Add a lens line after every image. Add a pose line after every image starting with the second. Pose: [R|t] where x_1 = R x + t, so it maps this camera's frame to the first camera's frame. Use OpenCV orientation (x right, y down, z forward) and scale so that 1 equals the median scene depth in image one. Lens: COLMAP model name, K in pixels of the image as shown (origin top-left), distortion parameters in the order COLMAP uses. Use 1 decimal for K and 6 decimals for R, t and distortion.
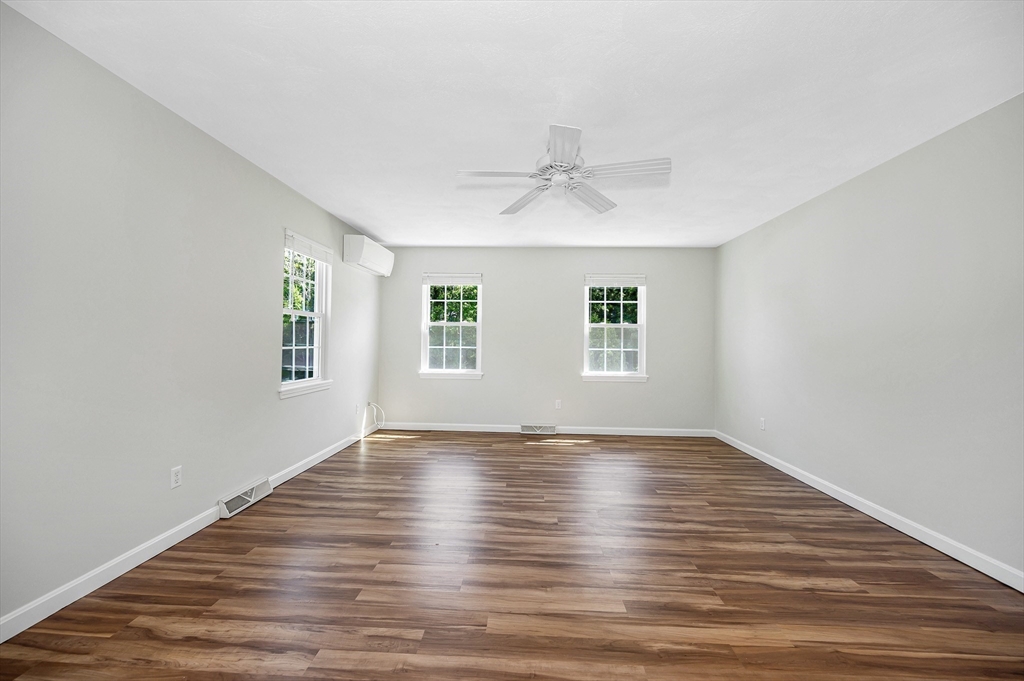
lens RADIAL K [[408.7, 0, 508.1], [0, 408.7, 337.8], [0, 0, 1]] dist [-0.001357, -0.000049]
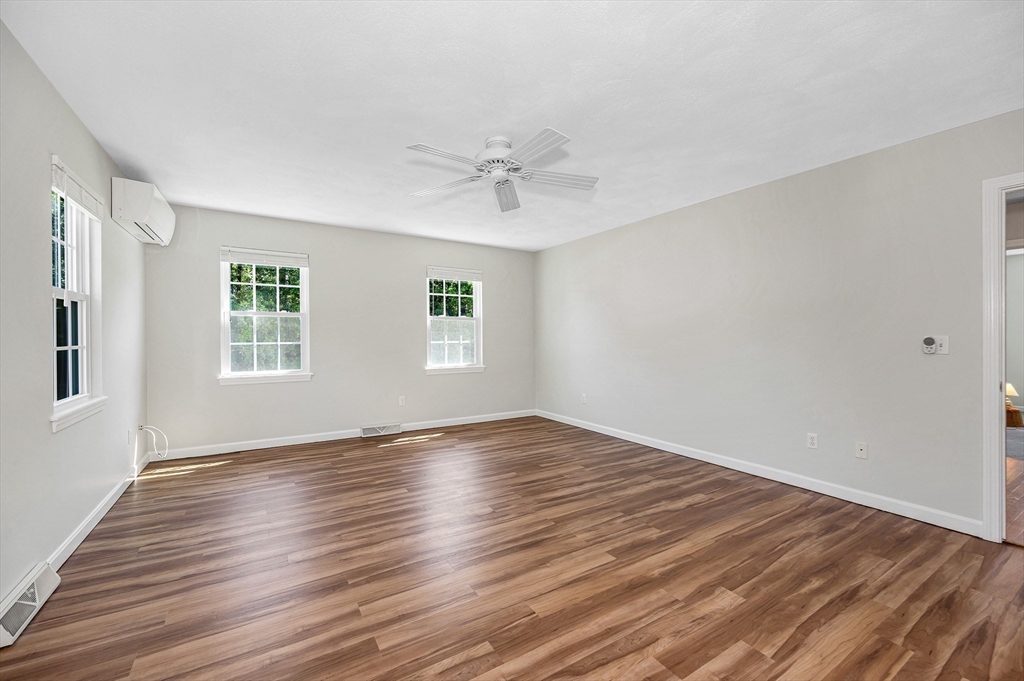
lens RADIAL K [[418.6, 0, 512.0], [0, 418.6, 340.5], [0, 0, 1]] dist [0.000177, -0.000109]
pose [[0.822664, -0.017888, 0.568246, -0.460865], [0.004922, 0.999692, 0.024344, -0.000143], [-0.568506, -0.017231, 0.822499, 0.123968]]
